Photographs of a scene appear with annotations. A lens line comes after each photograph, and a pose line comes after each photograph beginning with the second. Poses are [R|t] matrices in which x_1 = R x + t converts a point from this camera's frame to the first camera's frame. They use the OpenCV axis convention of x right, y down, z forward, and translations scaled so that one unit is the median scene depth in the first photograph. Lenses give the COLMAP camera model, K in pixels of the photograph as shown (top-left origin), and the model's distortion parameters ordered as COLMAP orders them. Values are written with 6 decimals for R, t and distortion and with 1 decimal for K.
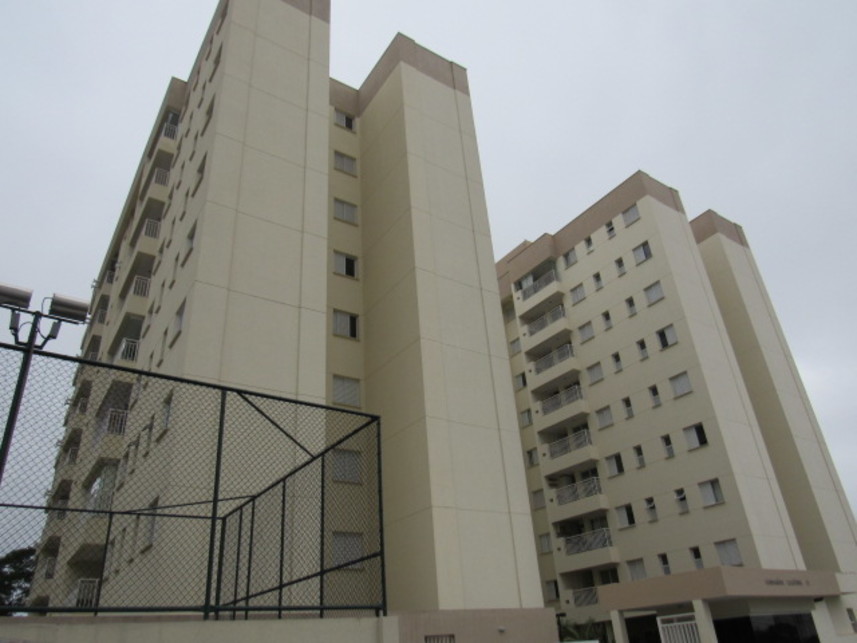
lens RADIAL K [[615.4, 0, 428.5], [0, 615.4, 321.5], [0, 0, 1]] dist [-0.025951, -0.001804]
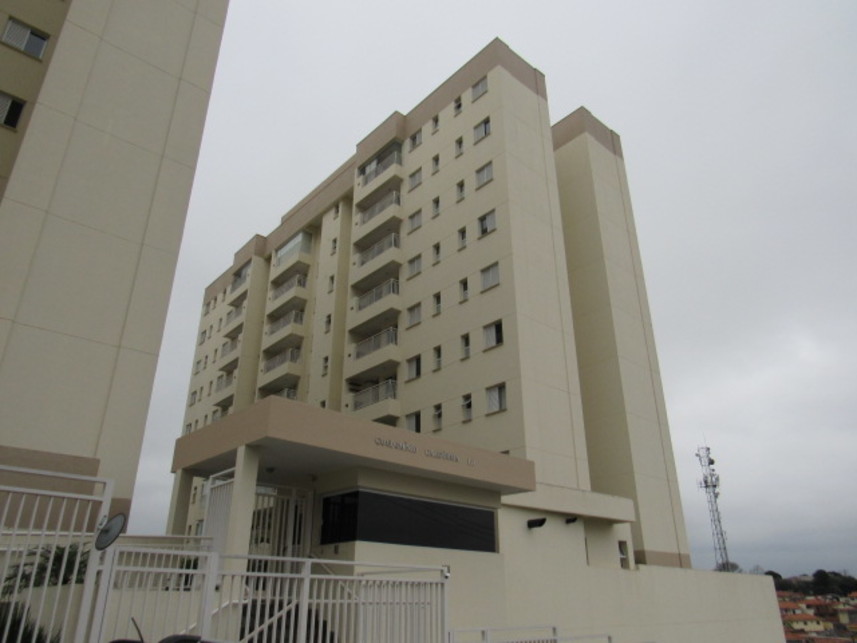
lens RADIAL K [[615.4, 0, 428.5], [0, 615.4, 321.5], [0, 0, 1]] dist [-0.025951, -0.001804]
pose [[0.990805, 0.109918, 0.078886, 0.235171], [-0.114907, 0.991455, 0.061753, 0.107436], [-0.071424, -0.070250, 0.994969, 0.135639]]
